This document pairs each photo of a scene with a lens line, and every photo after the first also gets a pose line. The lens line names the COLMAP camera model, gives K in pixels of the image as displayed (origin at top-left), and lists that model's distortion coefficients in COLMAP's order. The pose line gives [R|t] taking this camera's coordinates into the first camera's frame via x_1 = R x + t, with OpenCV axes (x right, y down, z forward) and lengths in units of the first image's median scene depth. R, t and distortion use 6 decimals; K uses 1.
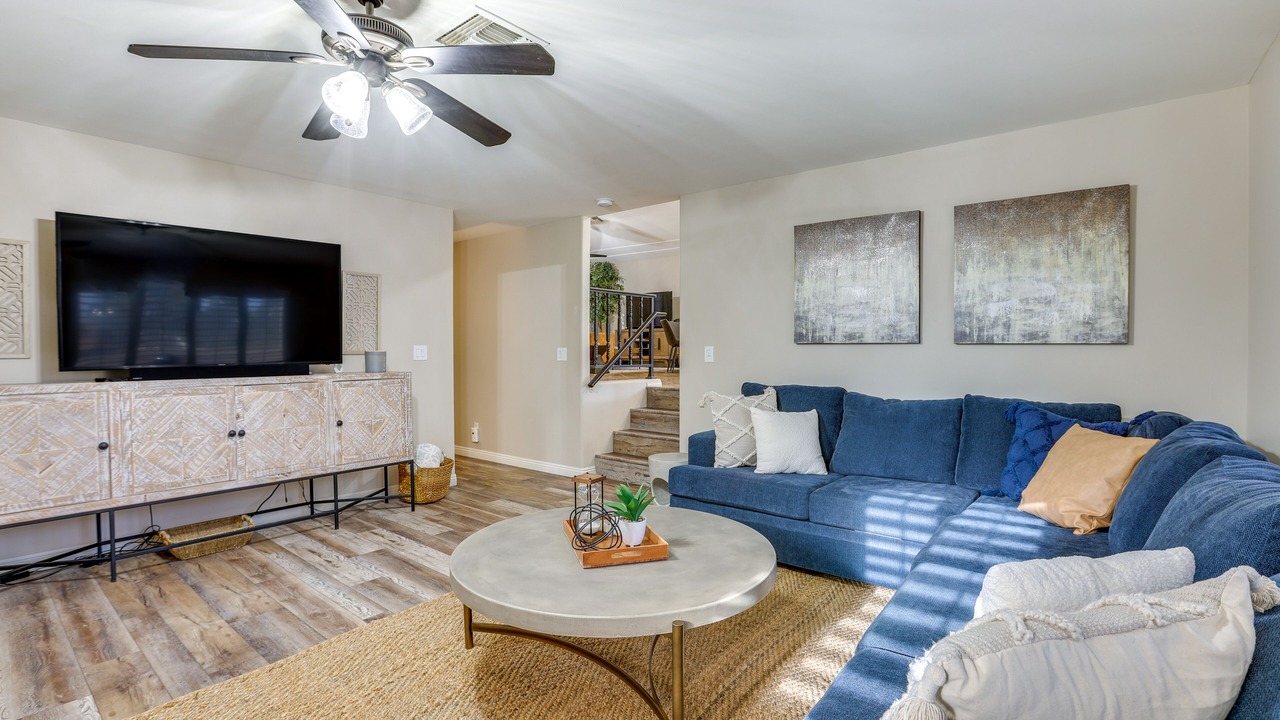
lens RADIAL K [[583.9, 0, 640.0], [0, 583.9, 360.0], [0, 0, 1]] dist [0.001237, 0.000210]
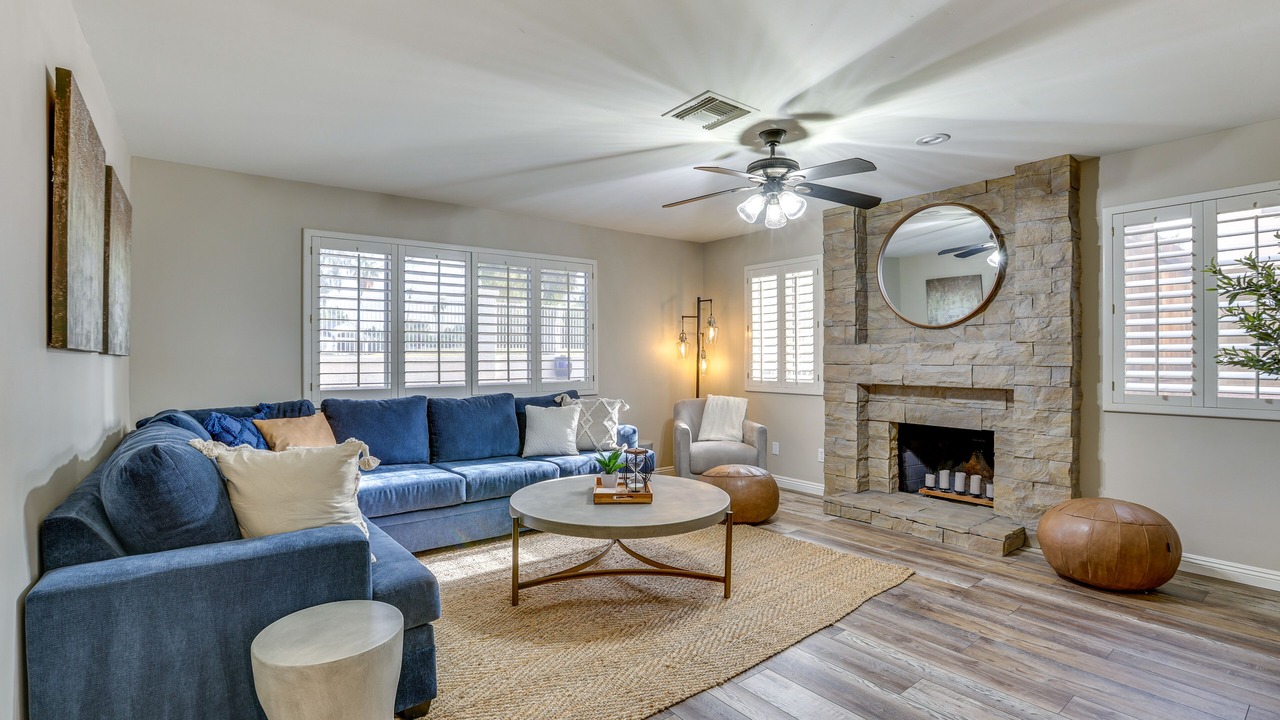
lens RADIAL K [[583.9, 0, 640.0], [0, 583.9, 360.0], [0, 0, 1]] dist [0.001237, 0.000210]
pose [[-0.972909, 0.005211, 0.231130, -0.294038], [0.009522, 0.999801, 0.017536, -0.030356], [-0.230993, 0.019262, -0.972765, 1.648348]]
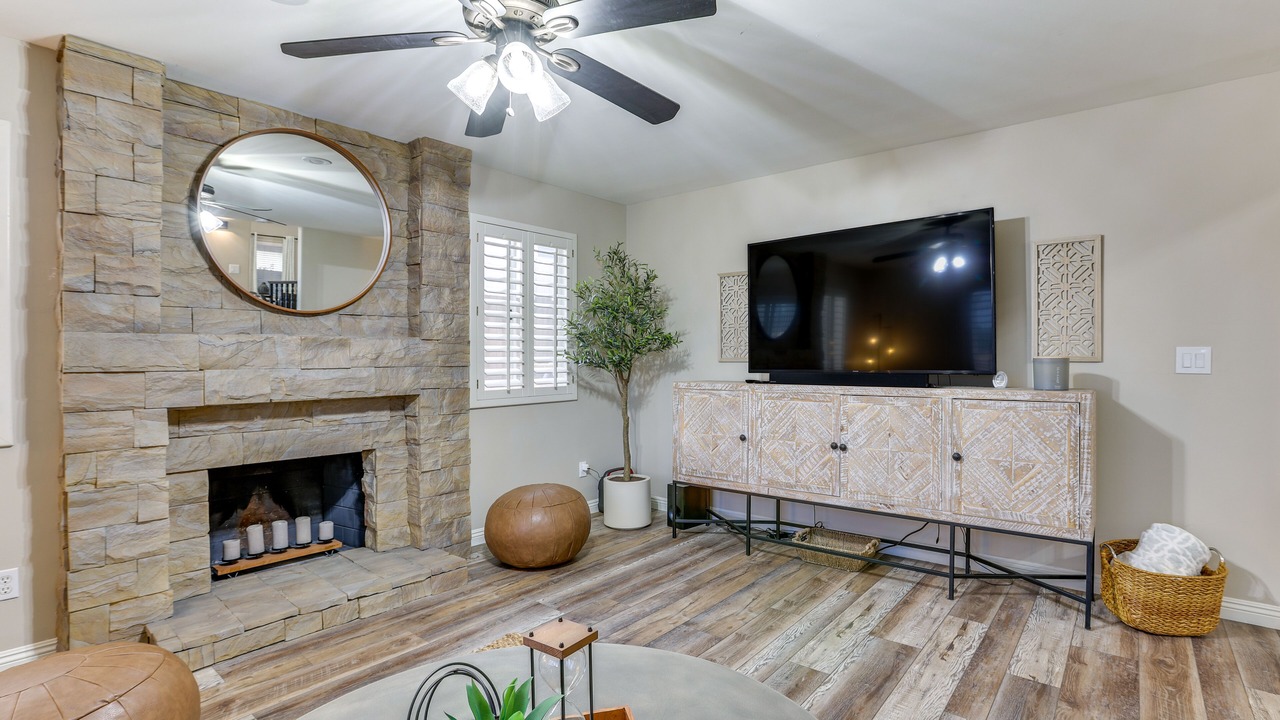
lens RADIAL K [[609.9, 0, 650.7], [0, 609.9, 358.4], [0, 0, 1]] dist [-0.063068, 0.025658]
pose [[-0.008868, 0.009661, -0.999914, 0.277771], [-0.011001, 0.999892, 0.009759, -0.020194], [0.999900, 0.011086, -0.008761, 0.749941]]
